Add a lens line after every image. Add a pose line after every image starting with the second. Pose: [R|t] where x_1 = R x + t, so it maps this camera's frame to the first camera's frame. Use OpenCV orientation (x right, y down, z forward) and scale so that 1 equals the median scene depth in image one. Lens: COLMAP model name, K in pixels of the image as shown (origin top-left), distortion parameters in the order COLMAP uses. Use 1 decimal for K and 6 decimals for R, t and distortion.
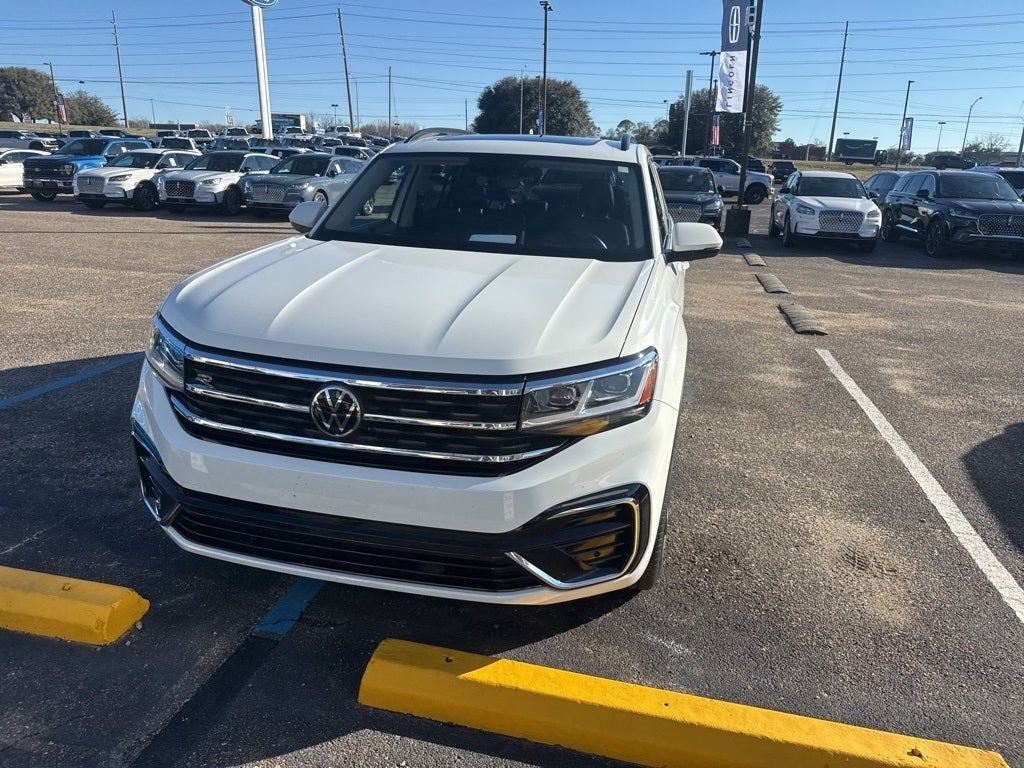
lens RADIAL K [[724.4, 0, 505.9], [0, 724.4, 384.6], [0, 0, 1]] dist [0.030270, -0.042146]
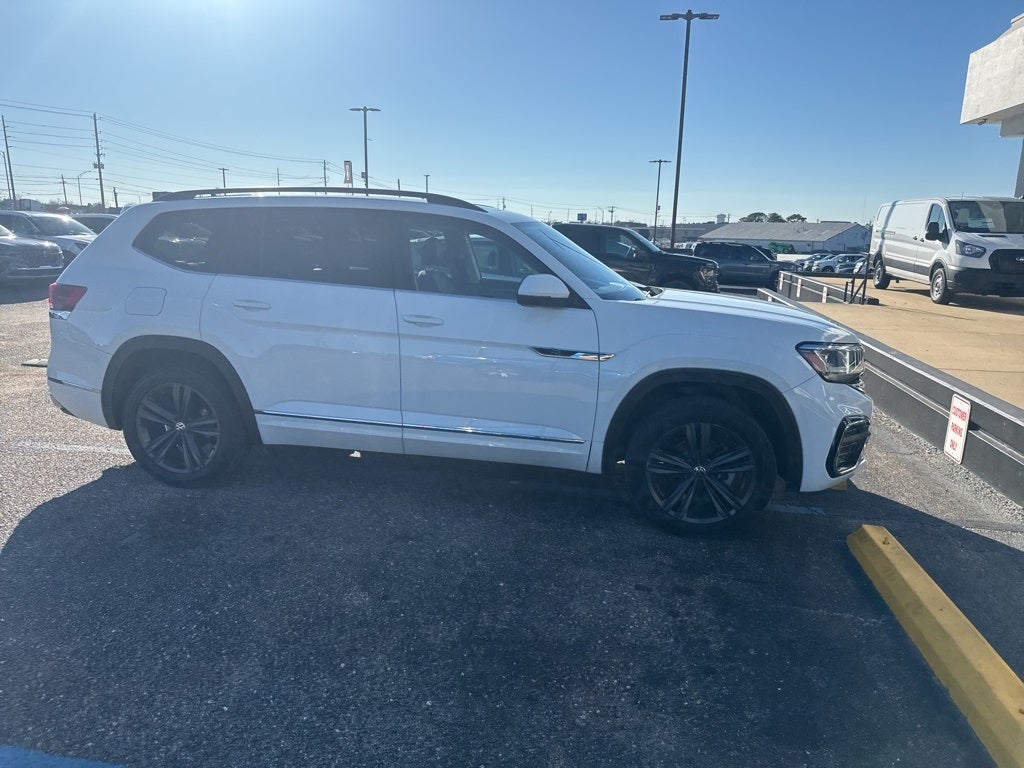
lens RADIAL K [[724.4, 0, 509.6], [0, 724.4, 385.8], [0, 0, 1]] dist [0.030270, -0.042146]
pose [[-0.050342, -0.238964, 0.969723, -1.039578], [0.263582, 0.933350, 0.243684, -0.297832], [-0.963323, 0.267869, 0.015999, 0.896690]]
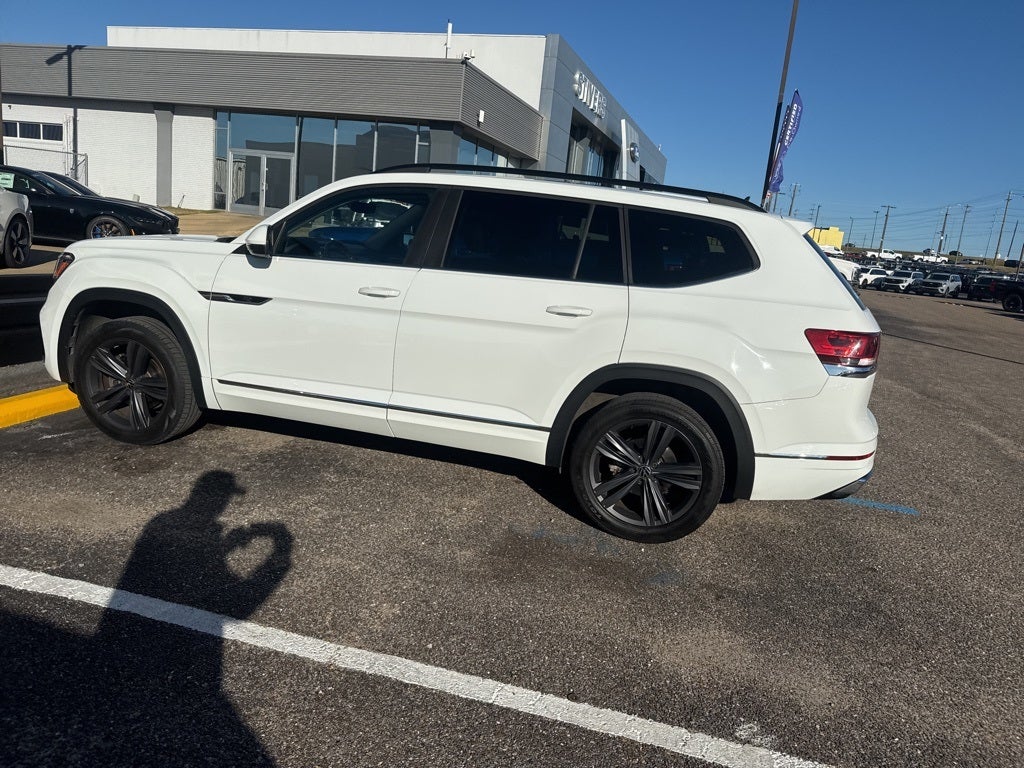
lens RADIAL K [[724.4, 0, 519.3], [0, 724.4, 383.7], [0, 0, 1]] dist [0.030270, -0.042146]
pose [[-0.002638, 0.174689, -0.984620, 1.059765], [-0.390567, 0.906239, 0.161829, -0.252212], [0.920571, 0.384987, 0.065837, 1.044648]]
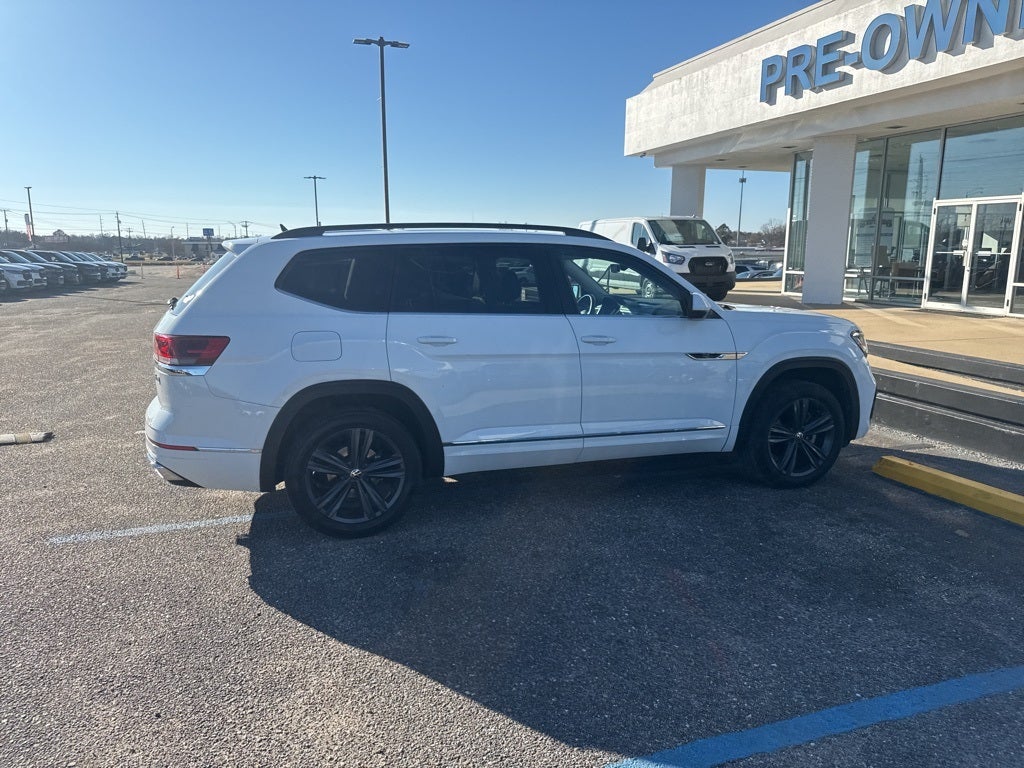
lens RADIAL K [[724.4, 0, 513.8], [0, 724.4, 385.0], [0, 0, 1]] dist [0.030270, -0.042146]
pose [[-0.520769, -0.185798, 0.833234, -0.942319], [0.231530, 0.908710, 0.347333, -0.494268], [-0.821702, 0.373799, -0.430210, 1.516937]]
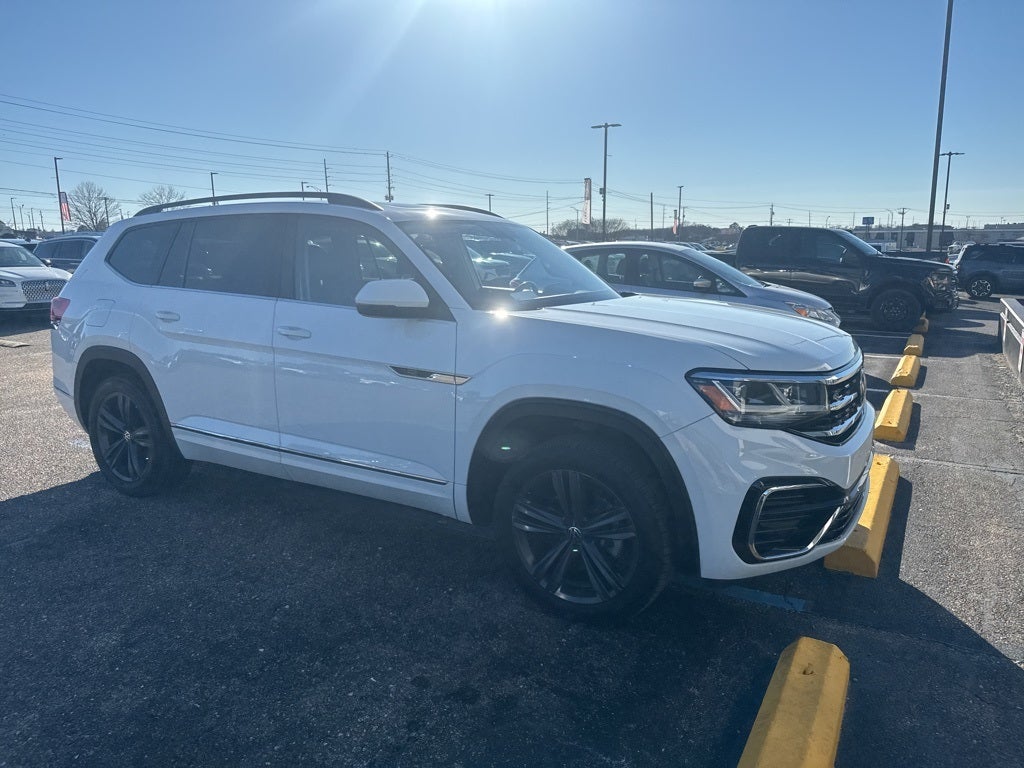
lens RADIAL K [[724.4, 0, 512.4], [0, 724.4, 385.7], [0, 0, 1]] dist [0.030270, -0.042146]
pose [[0.298186, -0.216368, 0.929661, -0.844737], [0.294244, 0.947373, 0.126112, -0.164944], [-0.908023, 0.235942, 0.346158, 0.527288]]
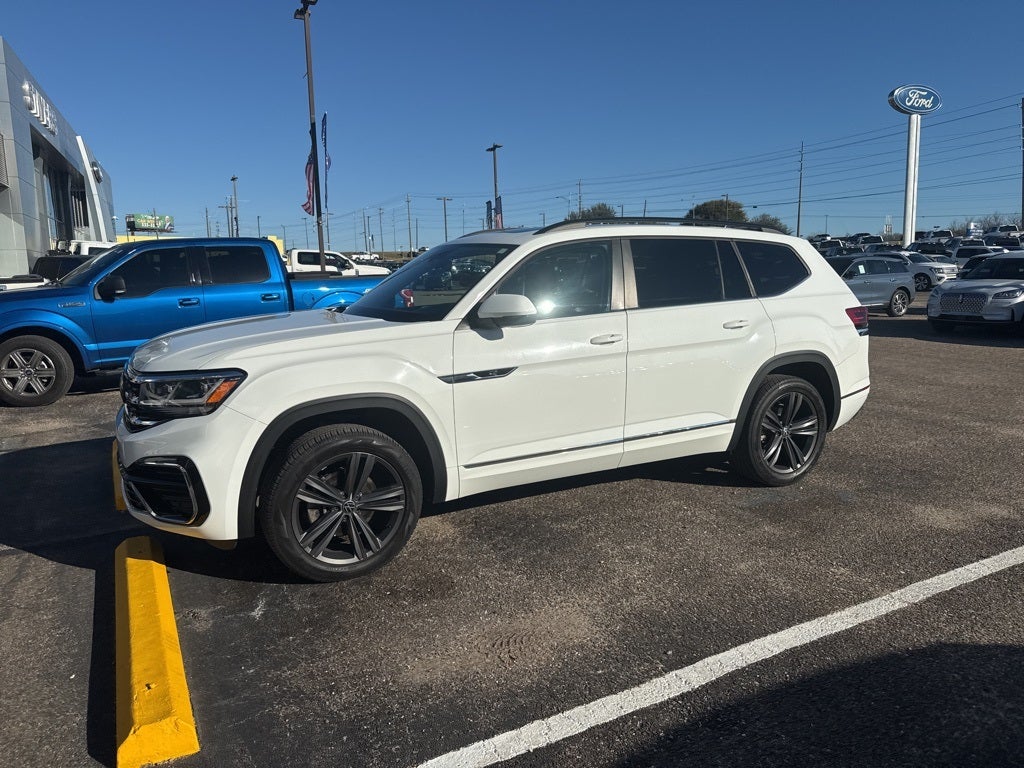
lens RADIAL K [[724.4, 0, 511.4], [0, 724.4, 386.2], [0, 0, 1]] dist [0.030270, -0.042146]
pose [[0.666016, 0.079618, -0.741676, 0.815196], [-0.183956, 0.981110, -0.059869, -0.015981], [0.722899, 0.176309, 0.668081, 0.230307]]
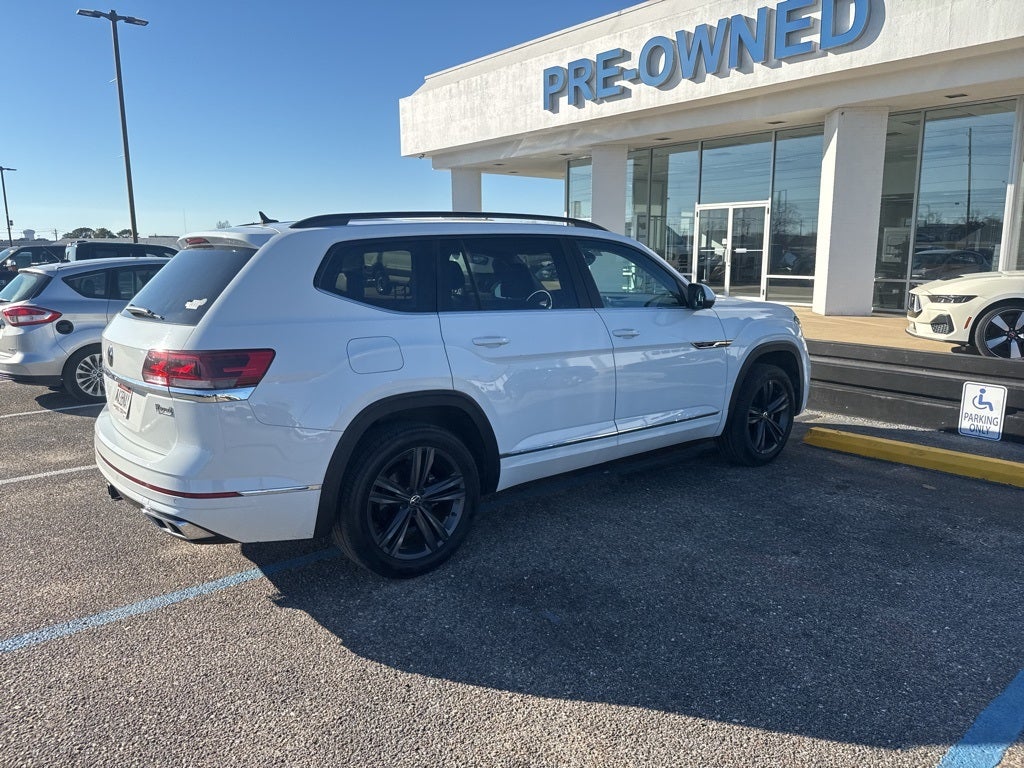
lens RADIAL K [[724.4, 0, 510.4], [0, 724.4, 375.5], [0, 0, 1]] dist [0.030270, -0.042146]
pose [[-0.787728, -0.128152, 0.602546, -0.642363], [0.161795, 0.900743, 0.403094, -0.541410], [-0.594396, 0.415017, -0.688806, 1.745034]]
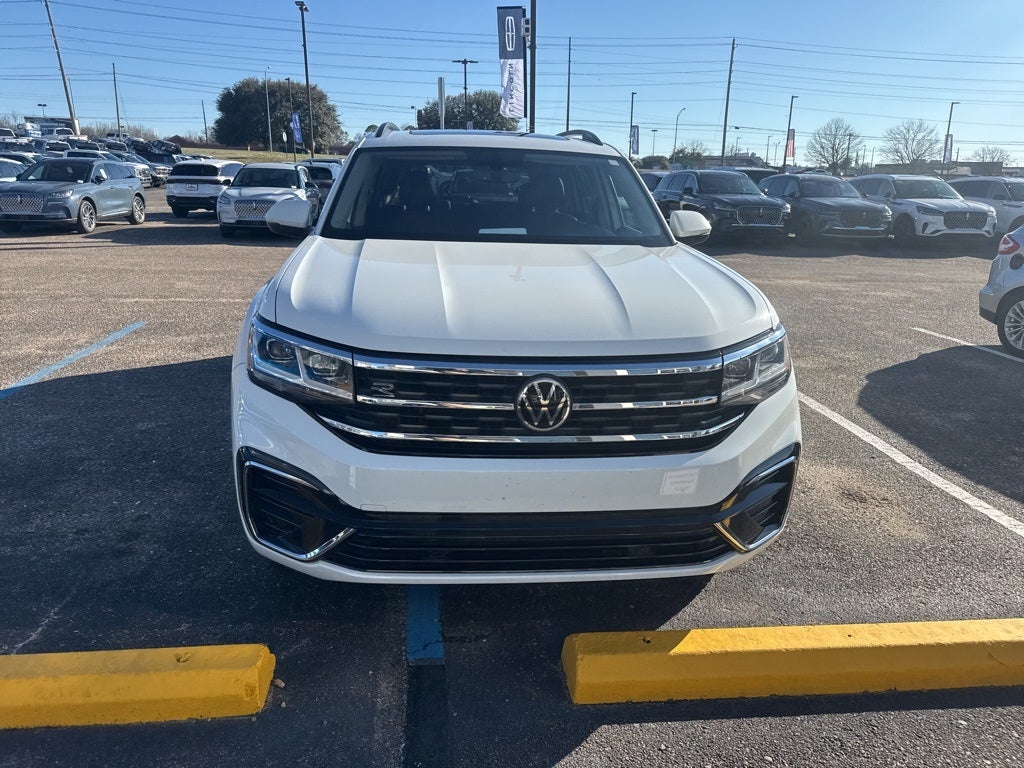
lens RADIAL K [[724.4, 0, 508.9], [0, 724.4, 379.7], [0, 0, 1]] dist [0.030270, -0.042146]
pose [[0.945317, -0.098569, 0.310901, -0.269071], [0.102394, 0.994736, 0.004037, -0.002376], [-0.309662, 0.028018, 0.950434, 0.046295]]
